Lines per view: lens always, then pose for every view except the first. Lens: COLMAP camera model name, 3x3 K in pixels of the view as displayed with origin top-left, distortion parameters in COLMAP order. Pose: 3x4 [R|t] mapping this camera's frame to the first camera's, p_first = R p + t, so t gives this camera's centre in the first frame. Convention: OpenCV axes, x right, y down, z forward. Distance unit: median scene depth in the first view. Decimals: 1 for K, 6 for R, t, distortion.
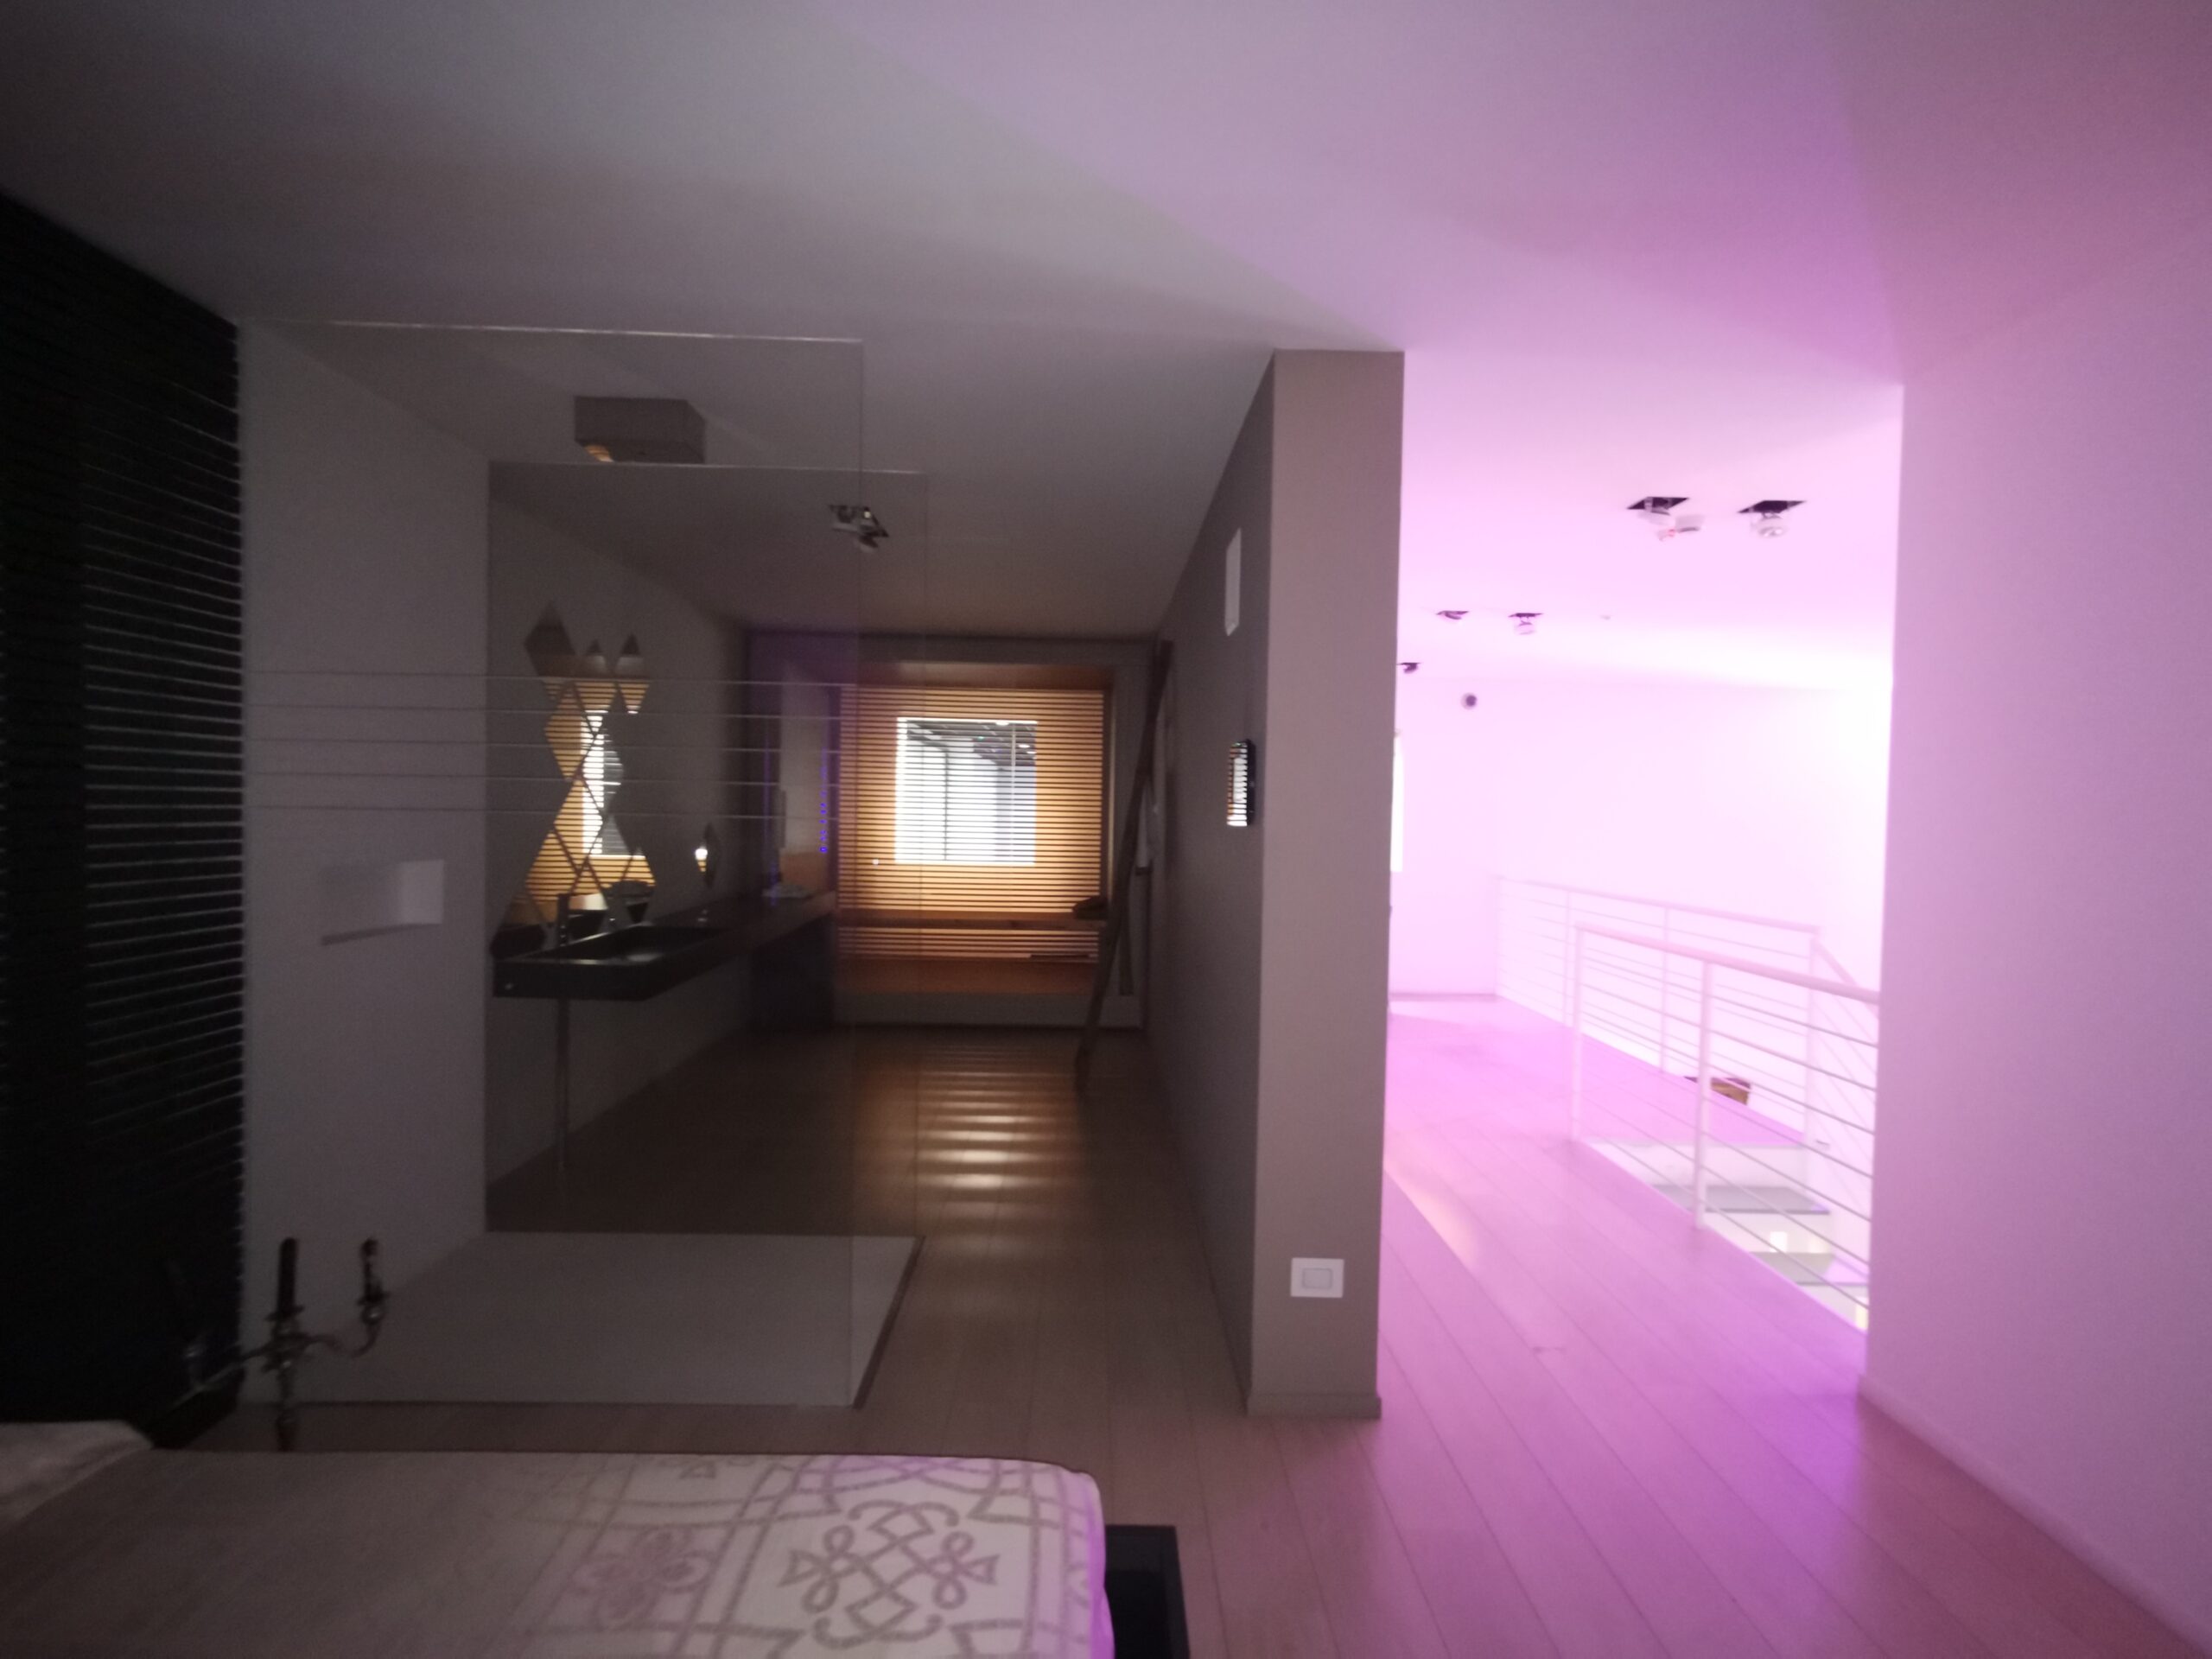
lens RADIAL K [[1025.5, 0, 1104.1], [0, 1025.5, 840.7], [0, 0, 1]] dist [-0.002547, 0.001866]
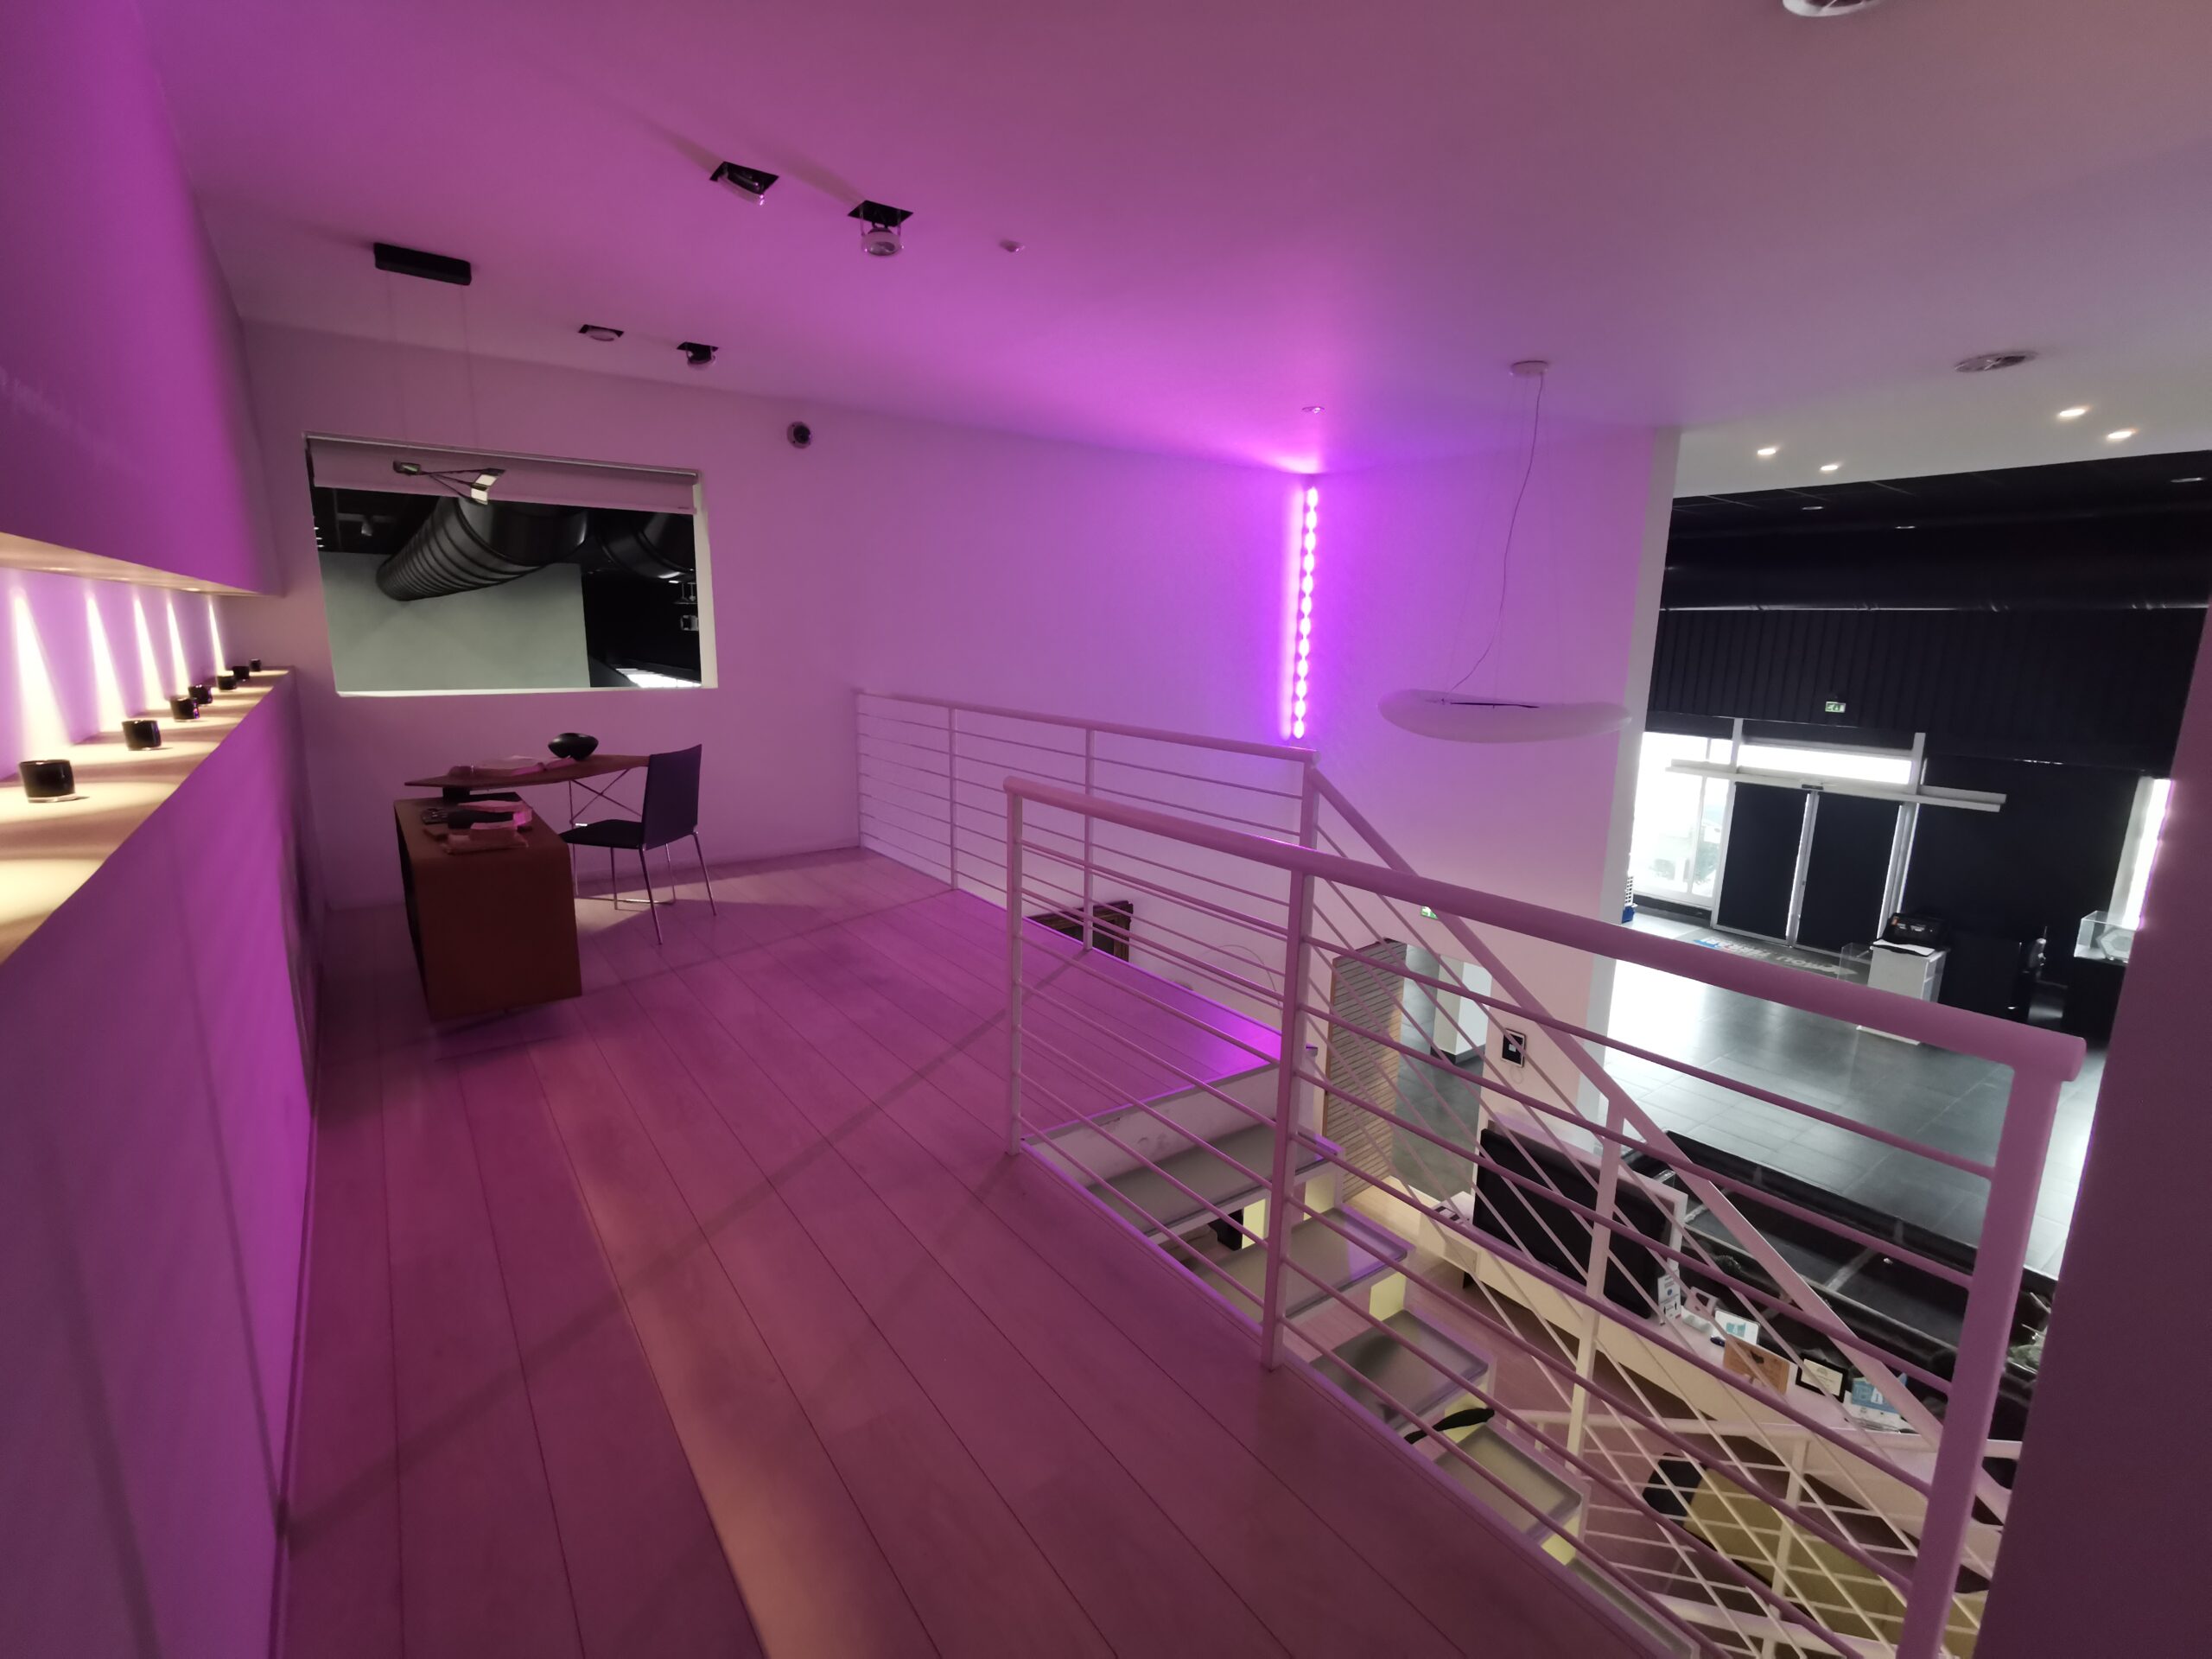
lens RADIAL K [[1025.5, 0, 1109.0], [0, 1025.5, 837.0], [0, 0, 1]] dist [-0.002547, 0.001866]
pose [[0.819004, -0.117819, 0.561561, 0.124659], [0.016512, 0.983126, 0.182185, 0.007759], [-0.573550, -0.139938, 0.807129, 0.333653]]
